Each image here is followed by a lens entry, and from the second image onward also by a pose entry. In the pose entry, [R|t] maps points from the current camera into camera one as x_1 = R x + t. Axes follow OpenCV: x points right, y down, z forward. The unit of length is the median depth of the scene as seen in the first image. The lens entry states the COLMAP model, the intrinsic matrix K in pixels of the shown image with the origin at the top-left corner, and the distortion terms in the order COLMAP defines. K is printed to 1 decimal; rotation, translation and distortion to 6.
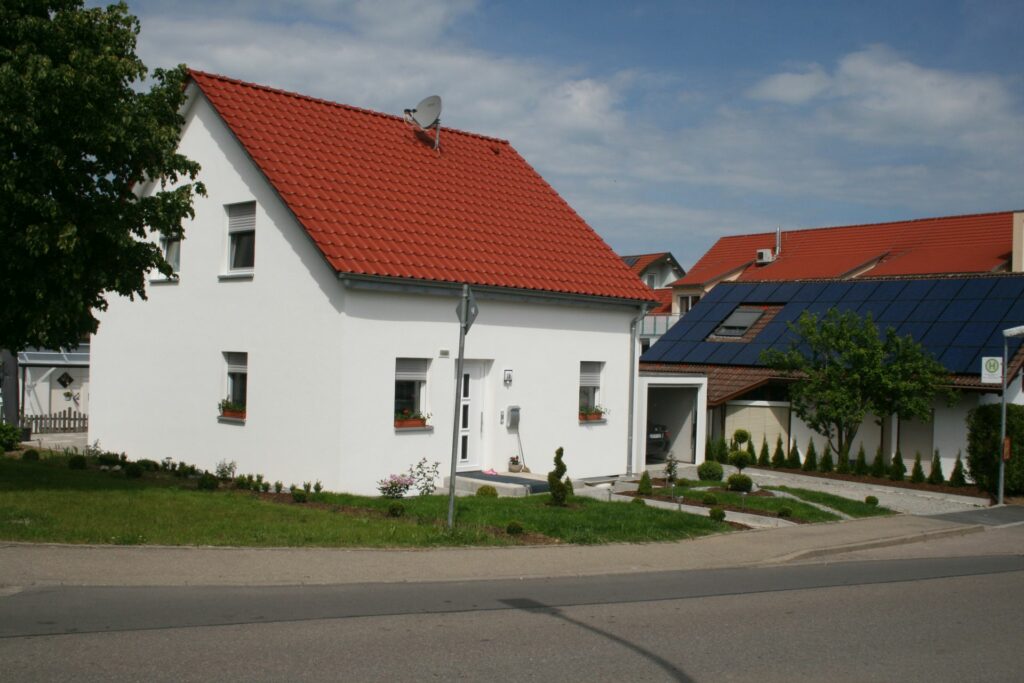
lens RADIAL K [[1088.9, 0, 512.0], [0, 1088.9, 341.5], [0, 0, 1]] dist [0.000106, -0.001478]
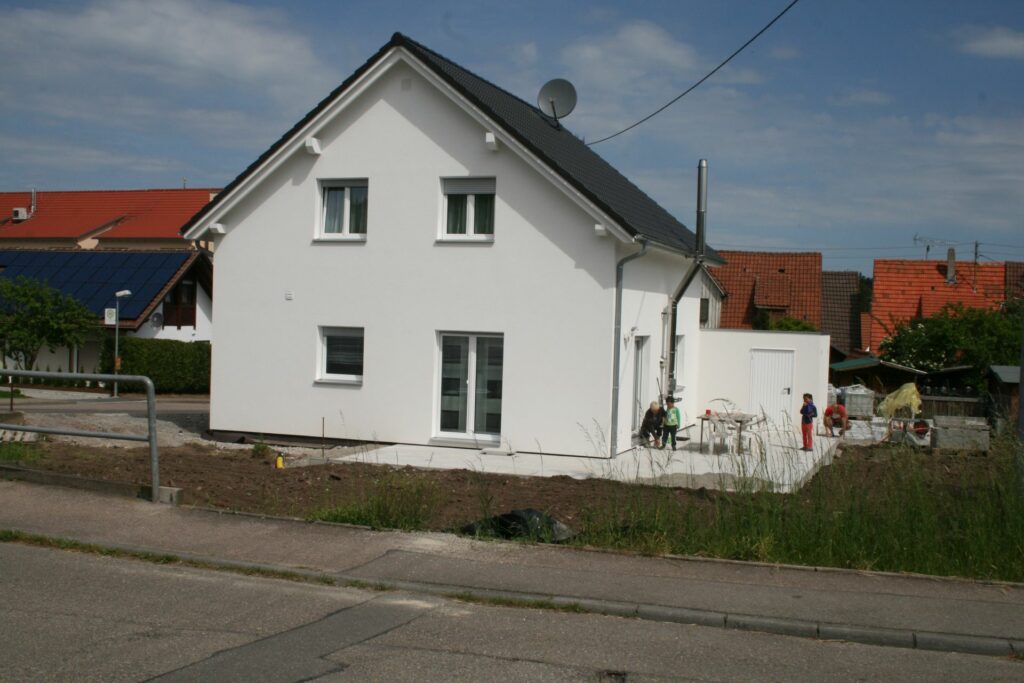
lens RADIAL K [[1299.2, 0, 512.0], [0, 1299.2, 341.5], [0, 0, 1]] dist [0.019025, 0.004579]
pose [[0.860540, -0.018570, 0.509043, -0.040462], [-0.006673, 0.998839, 0.047719, -0.031212], [-0.509338, -0.044460, 0.859417, -0.922505]]
